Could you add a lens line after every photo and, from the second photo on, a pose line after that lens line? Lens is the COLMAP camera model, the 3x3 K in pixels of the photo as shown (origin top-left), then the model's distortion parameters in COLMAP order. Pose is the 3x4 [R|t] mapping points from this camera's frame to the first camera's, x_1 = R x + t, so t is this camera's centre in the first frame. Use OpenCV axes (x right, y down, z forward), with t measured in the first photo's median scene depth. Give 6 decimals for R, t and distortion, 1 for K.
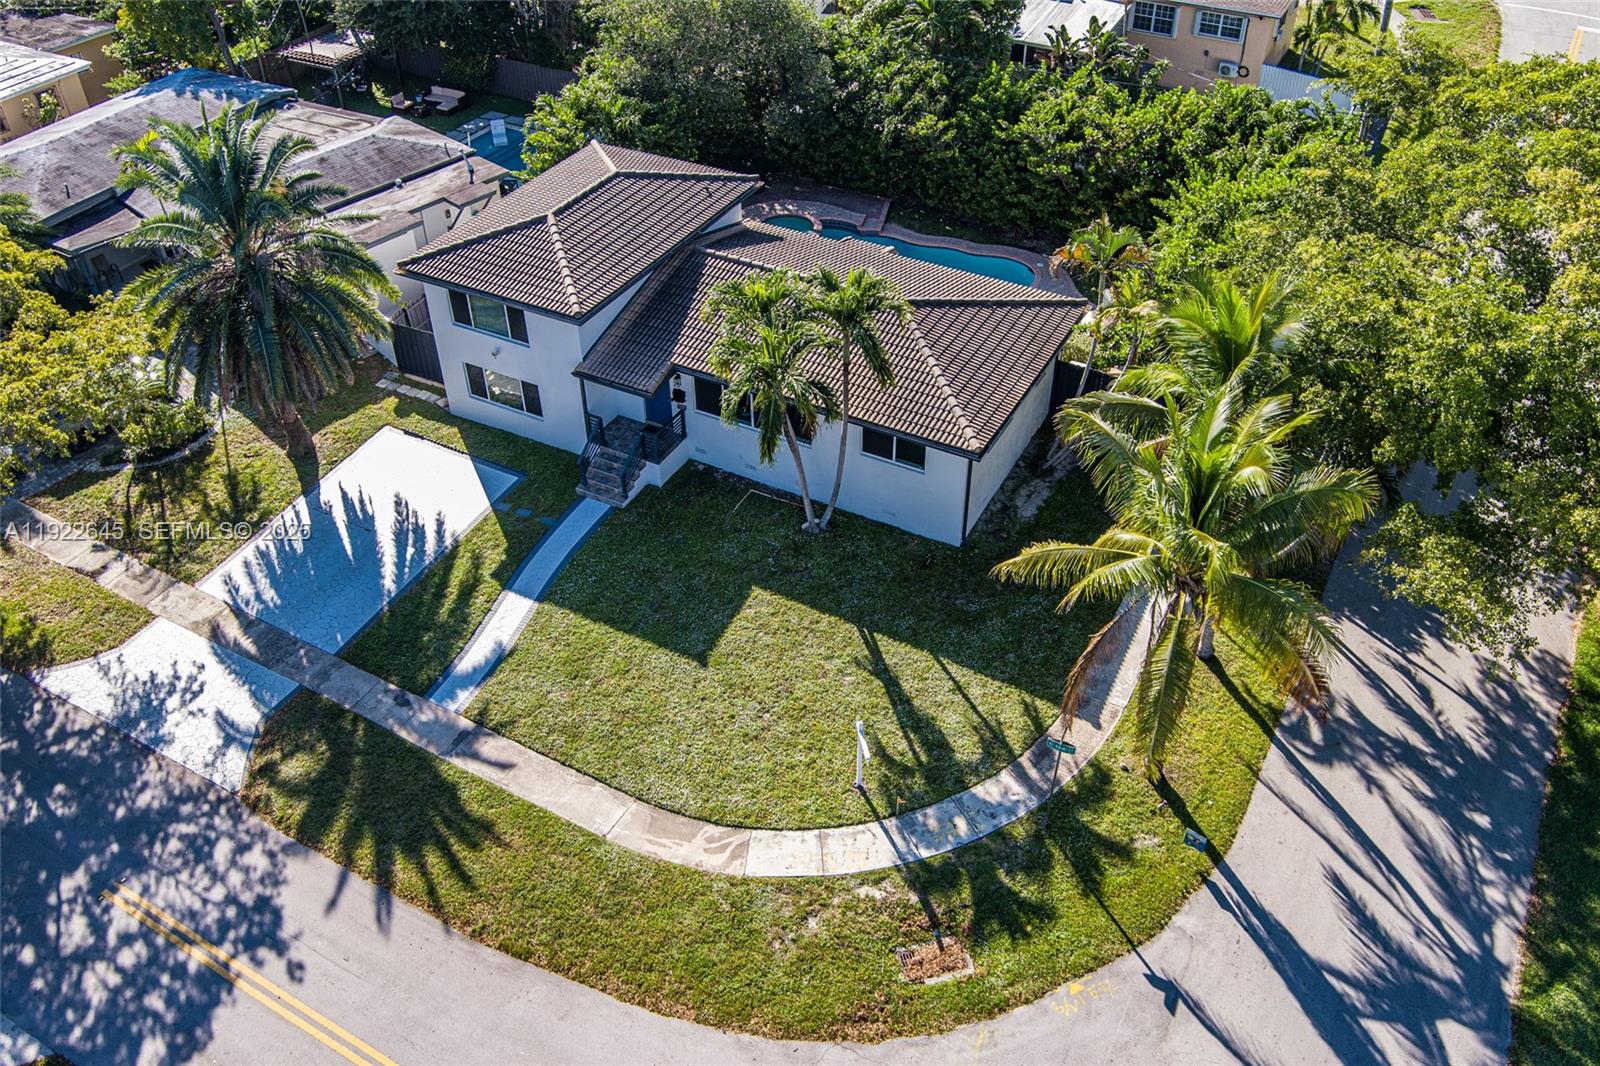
lens RADIAL K [[1329.8, 0, 800.0], [0, 1329.8, 533.0], [0, 0, 1]] dist [-0.042129, 0.001134]
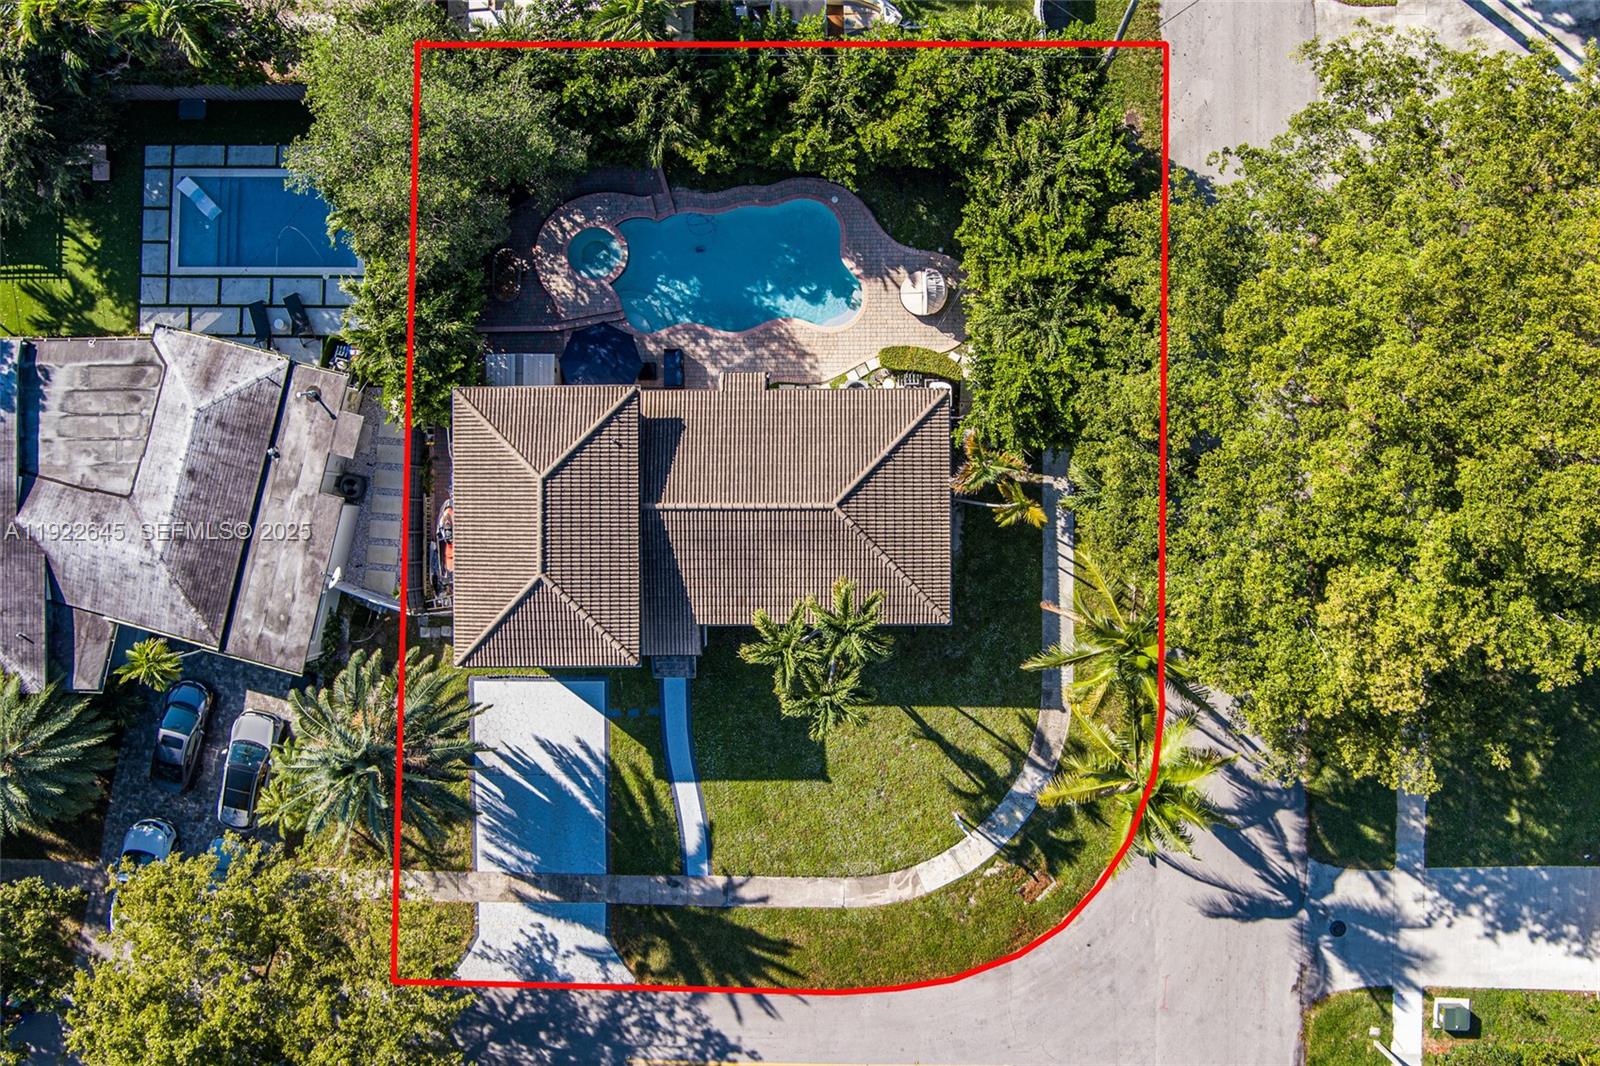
lens RADIAL K [[1329.8, 0, 800.0], [0, 1329.8, 533.0], [0, 0, 1]] dist [-0.042129, 0.001134]
pose [[0.874734, -0.484294, 0.017348, 0.014634], [0.300810, 0.570695, 0.764081, -1.373053], [-0.379940, -0.663149, 0.644887, 0.195887]]
